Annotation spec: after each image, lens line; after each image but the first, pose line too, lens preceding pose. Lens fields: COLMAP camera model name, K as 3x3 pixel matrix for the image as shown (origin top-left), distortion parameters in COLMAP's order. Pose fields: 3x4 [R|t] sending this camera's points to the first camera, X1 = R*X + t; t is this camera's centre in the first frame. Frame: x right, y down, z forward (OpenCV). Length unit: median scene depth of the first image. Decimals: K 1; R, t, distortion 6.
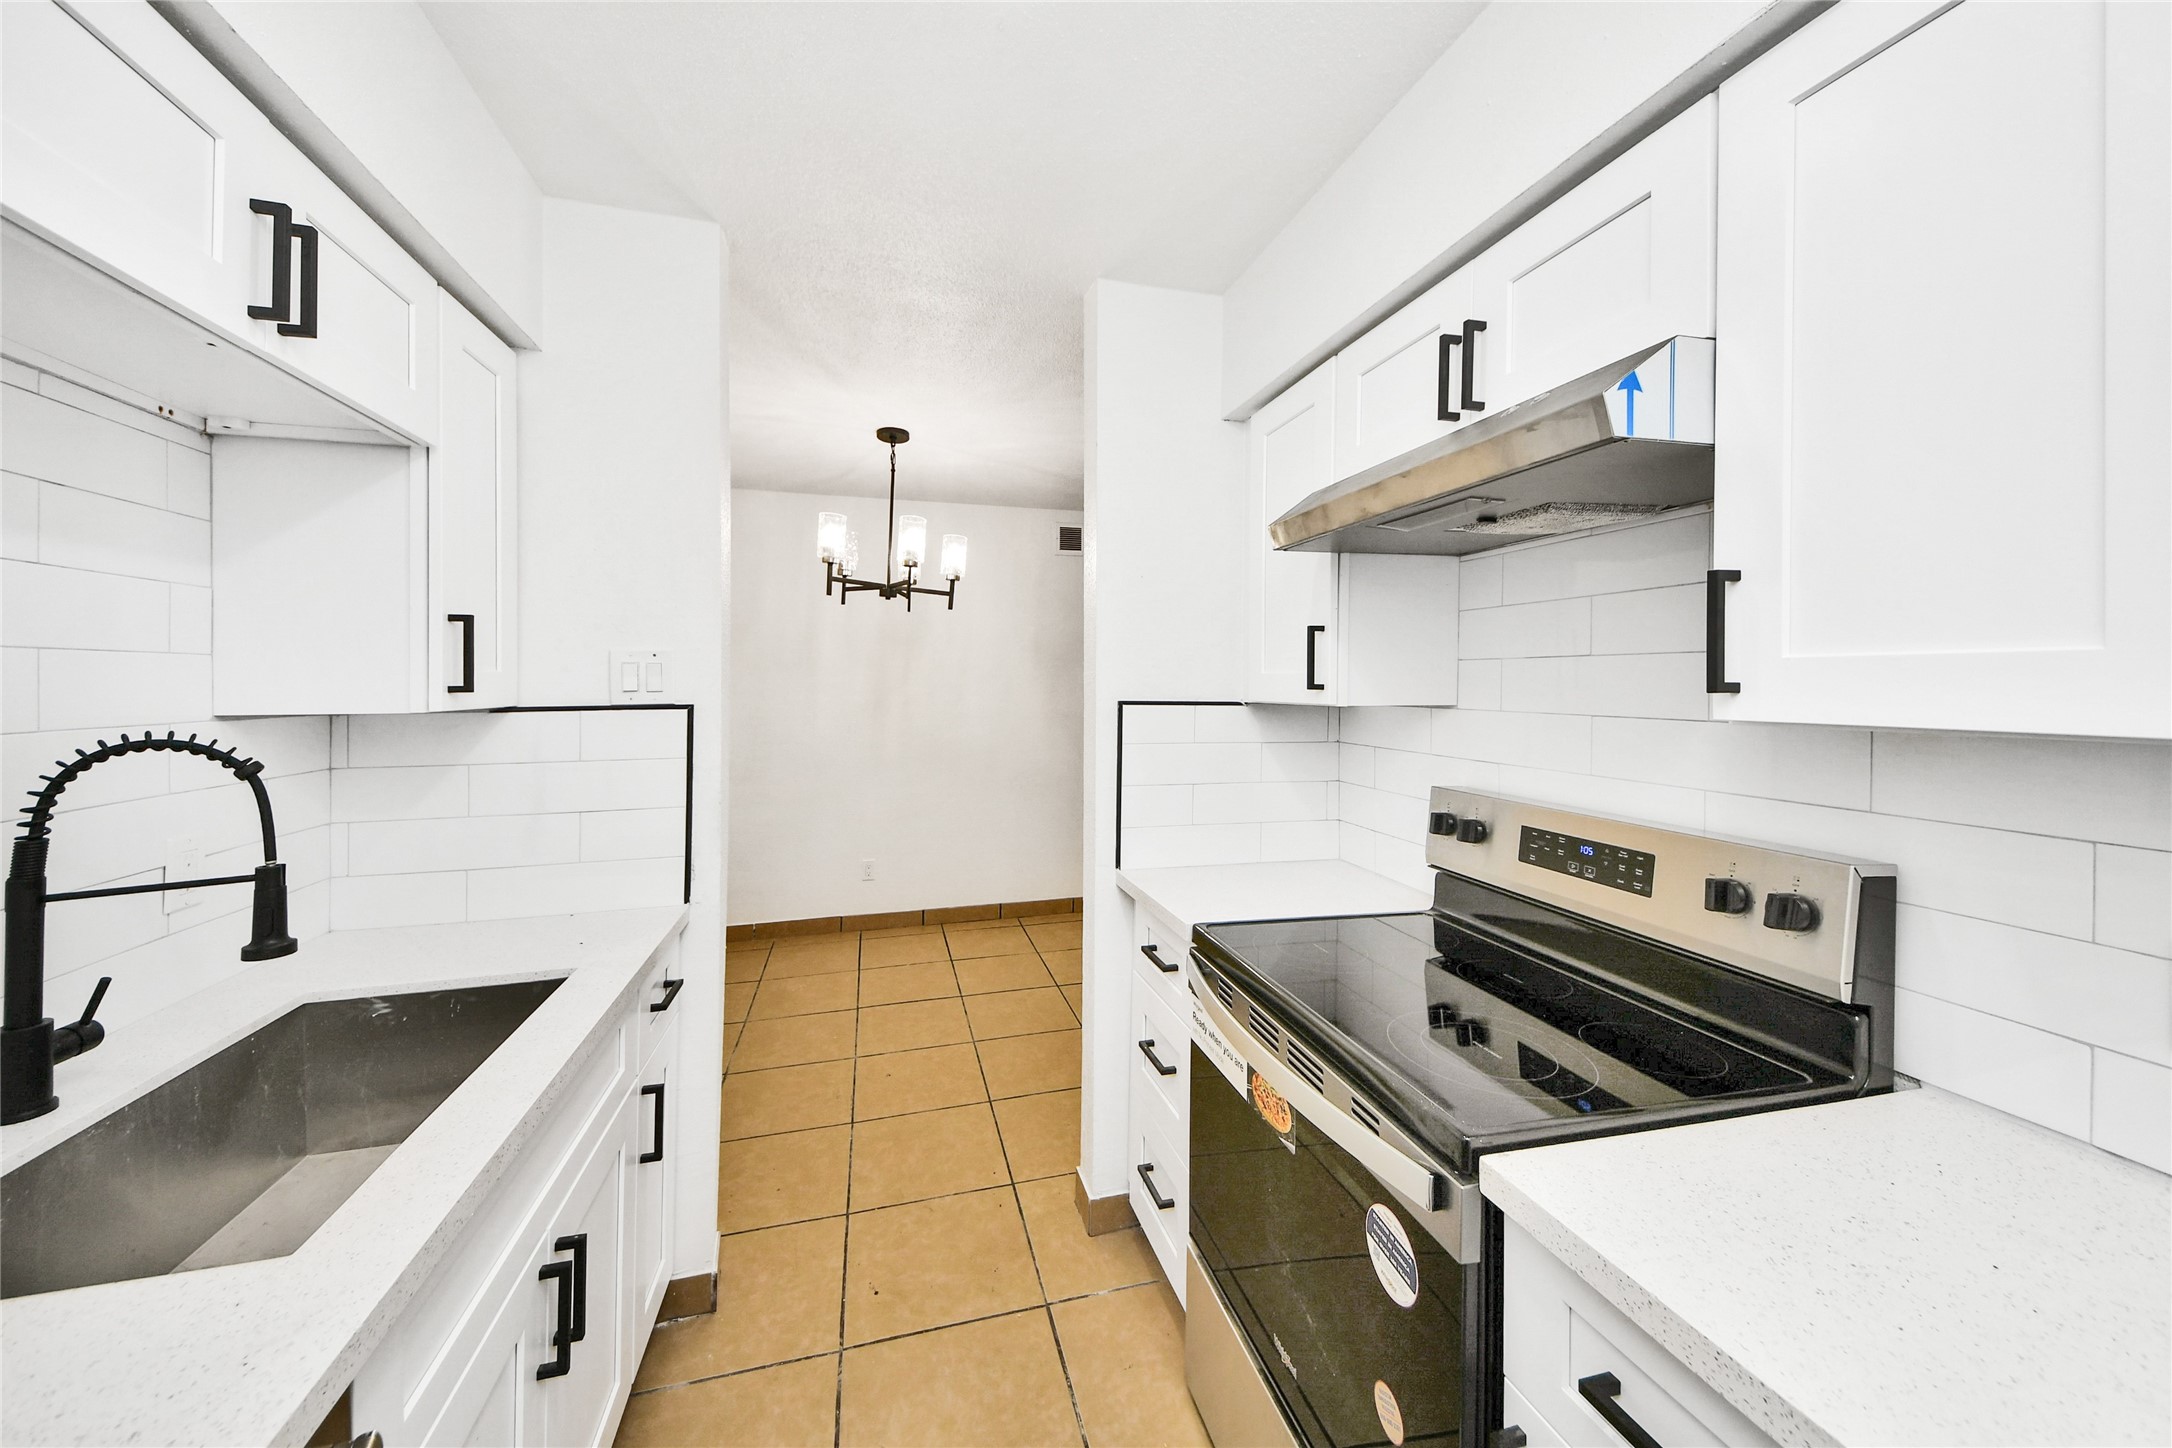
lens RADIAL K [[775.9, 0, 1083.9], [0, 775.9, 689.1], [0, 0, 1]] dist [0.034150, -0.011985]
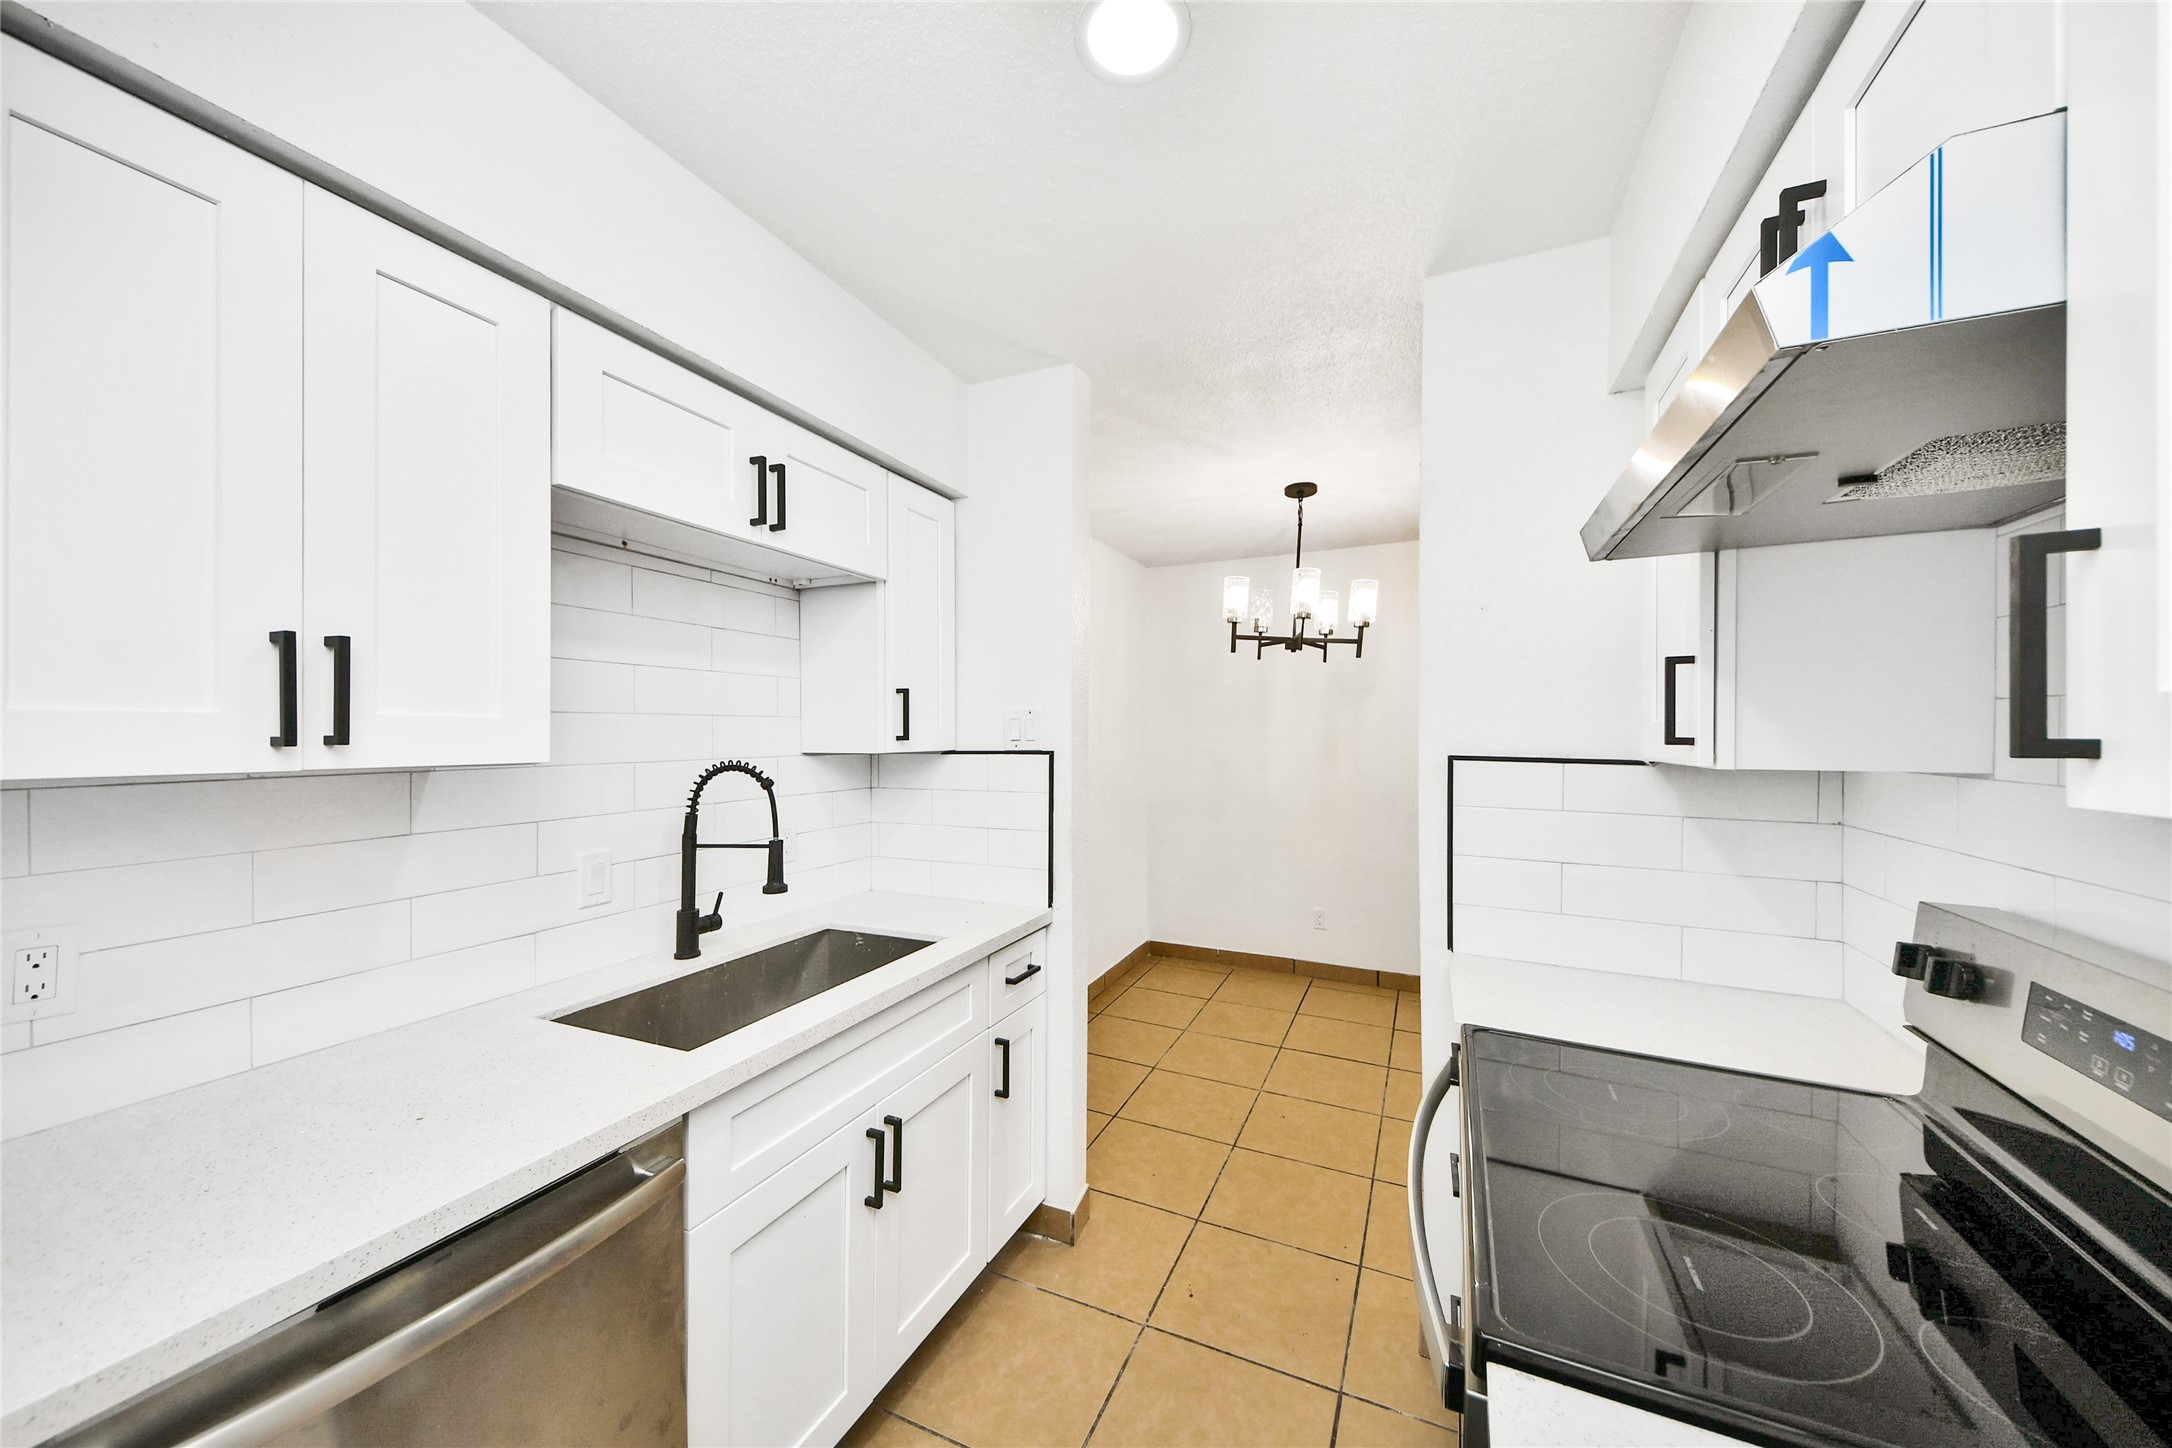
lens RADIAL K [[775.9, 0, 1096.0], [0, 775.9, 737.5], [0, 0, 1]] dist [0.034150, -0.011985]
pose [[0.768916, 0.005000, -0.639331, 0.400572], [-0.006597, 0.999978, -0.000113, -0.003069], [0.639316, 0.004304, 0.768932, 0.098083]]
